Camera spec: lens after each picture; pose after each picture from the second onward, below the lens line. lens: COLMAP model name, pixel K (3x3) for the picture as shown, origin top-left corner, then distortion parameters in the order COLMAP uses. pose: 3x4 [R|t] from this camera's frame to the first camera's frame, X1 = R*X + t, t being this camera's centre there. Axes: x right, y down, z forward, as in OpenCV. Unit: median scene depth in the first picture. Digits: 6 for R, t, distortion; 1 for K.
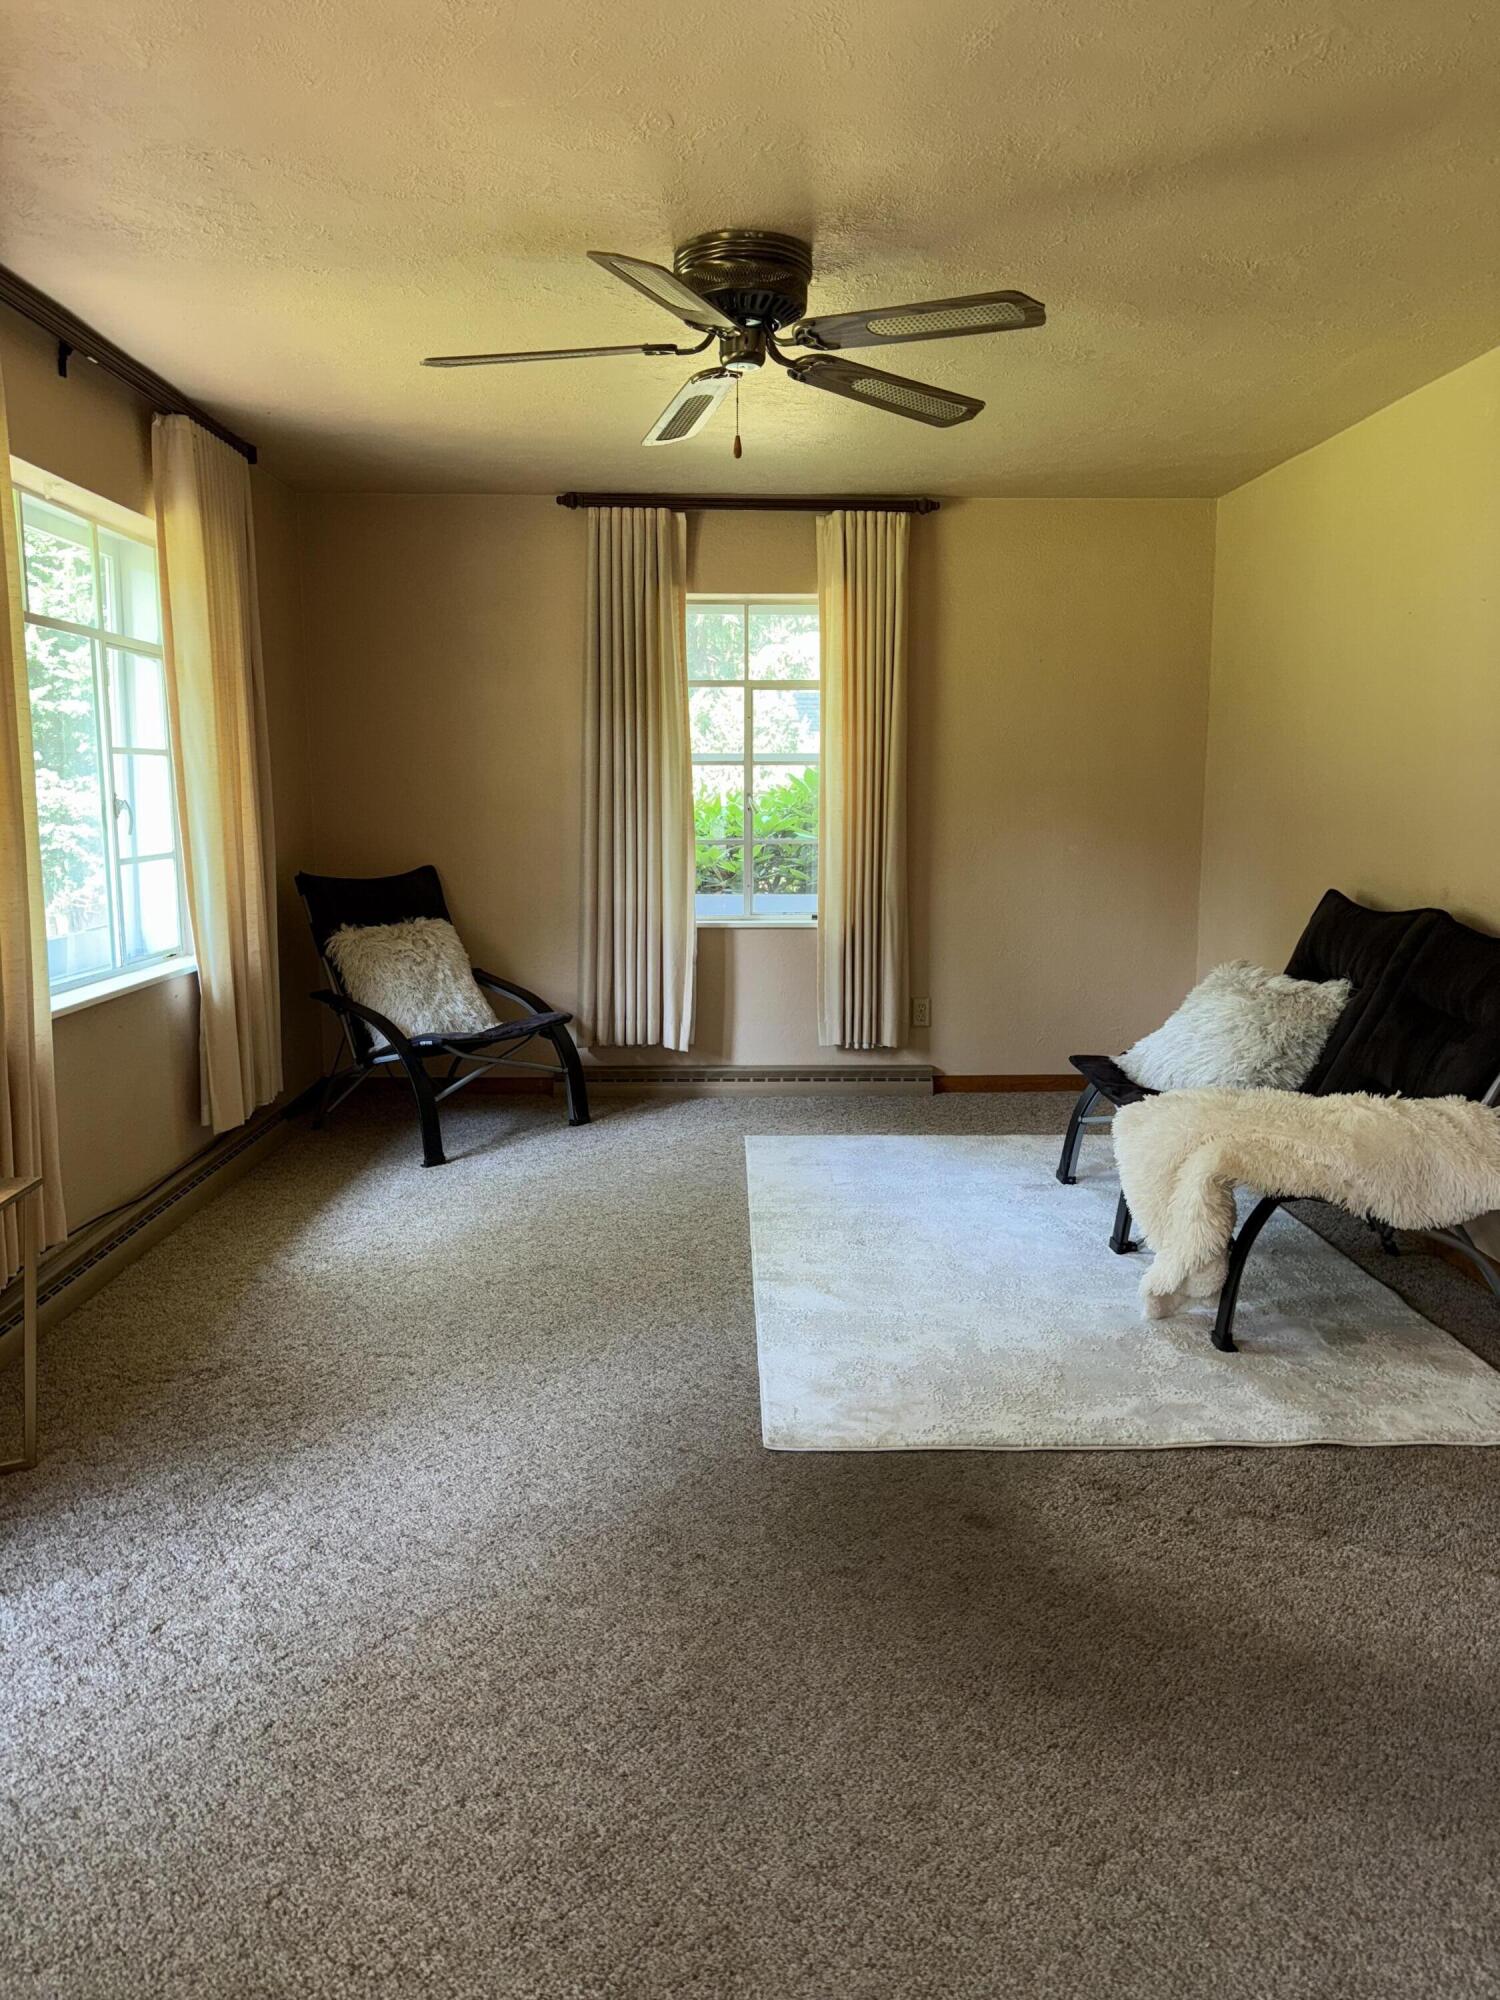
lens RADIAL K [[1464.8, 0, 750.0], [0, 1464.8, 1000.0], [0, 0, 1]] dist [0.224196, -0.531611]
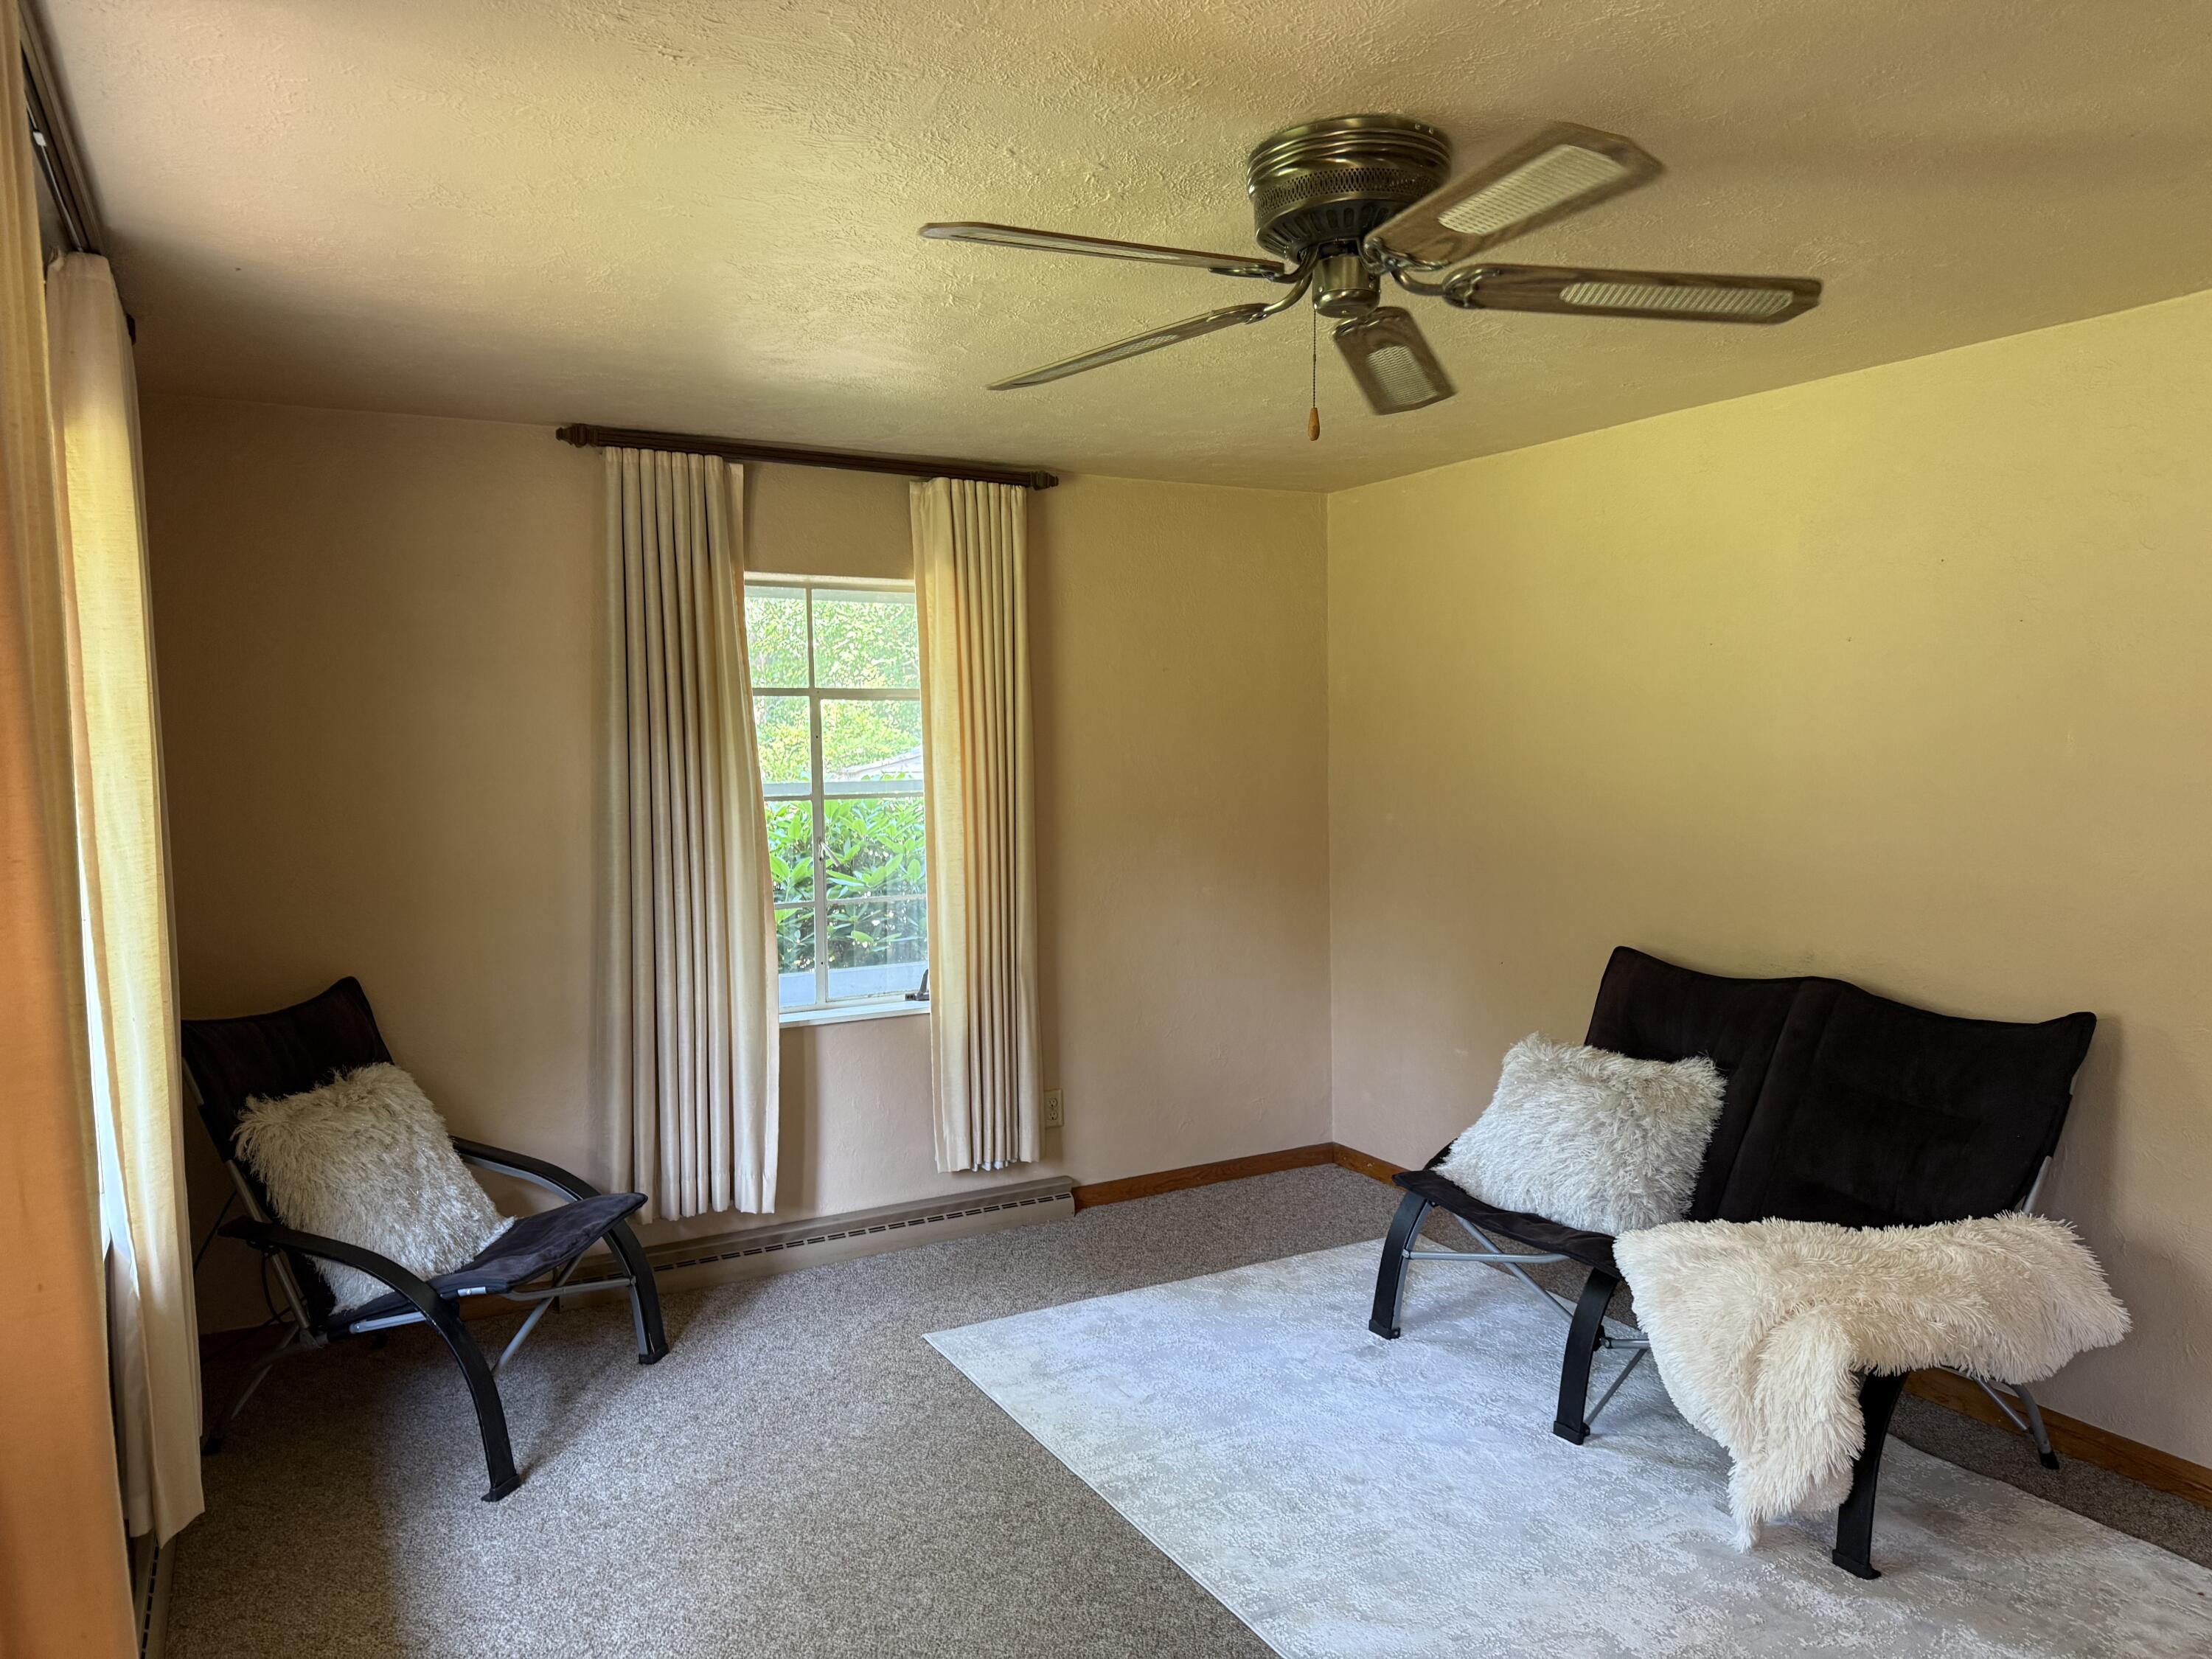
lens RADIAL K [[1605.7, 0, 1168.6], [0, 1605.7, 838.8], [0, 0, 1]] dist [0.106158, -0.173495]
pose [[0.876011, -0.038597, 0.480744, -0.247572], [0.078712, 0.994869, -0.063555, -0.079397], [-0.475825, 0.093515, 0.874555, 0.228953]]
